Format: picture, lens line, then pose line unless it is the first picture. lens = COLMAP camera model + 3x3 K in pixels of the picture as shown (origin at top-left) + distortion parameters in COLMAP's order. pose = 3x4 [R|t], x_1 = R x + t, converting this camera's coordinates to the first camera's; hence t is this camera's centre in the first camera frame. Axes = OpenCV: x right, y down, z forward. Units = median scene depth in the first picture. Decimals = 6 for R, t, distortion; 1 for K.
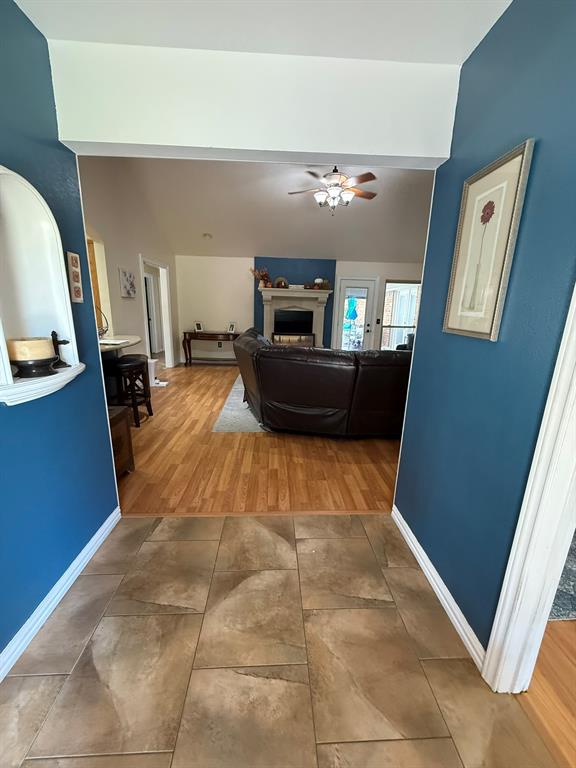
lens RADIAL K [[305.7, 0, 287.8], [0, 305.7, 381.8], [0, 0, 1]] dist [0.000428, 0.000036]
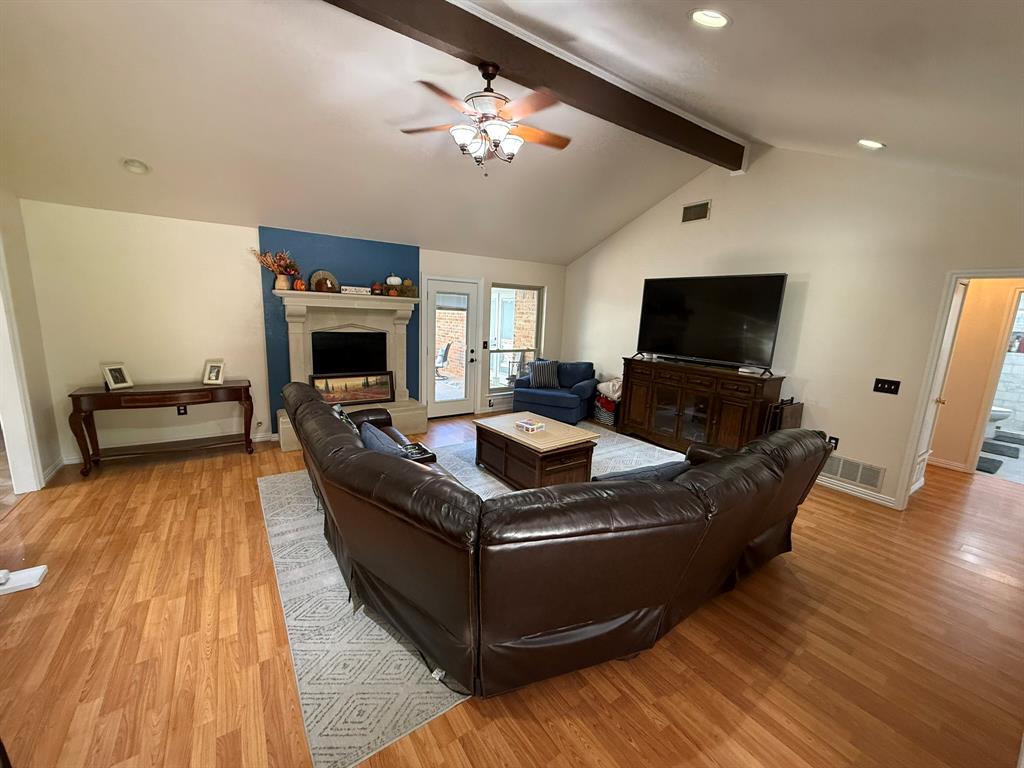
lens RADIAL K [[407.6, 0, 510.4], [0, 407.6, 385.3], [0, 0, 1]] dist [0.000428, 0.000036]
pose [[0.850435, -0.088614, 0.518563, -0.127375], [0.105305, 0.994436, -0.002764, -0.111352], [-0.515433, 0.056958, 0.855035, 0.248533]]
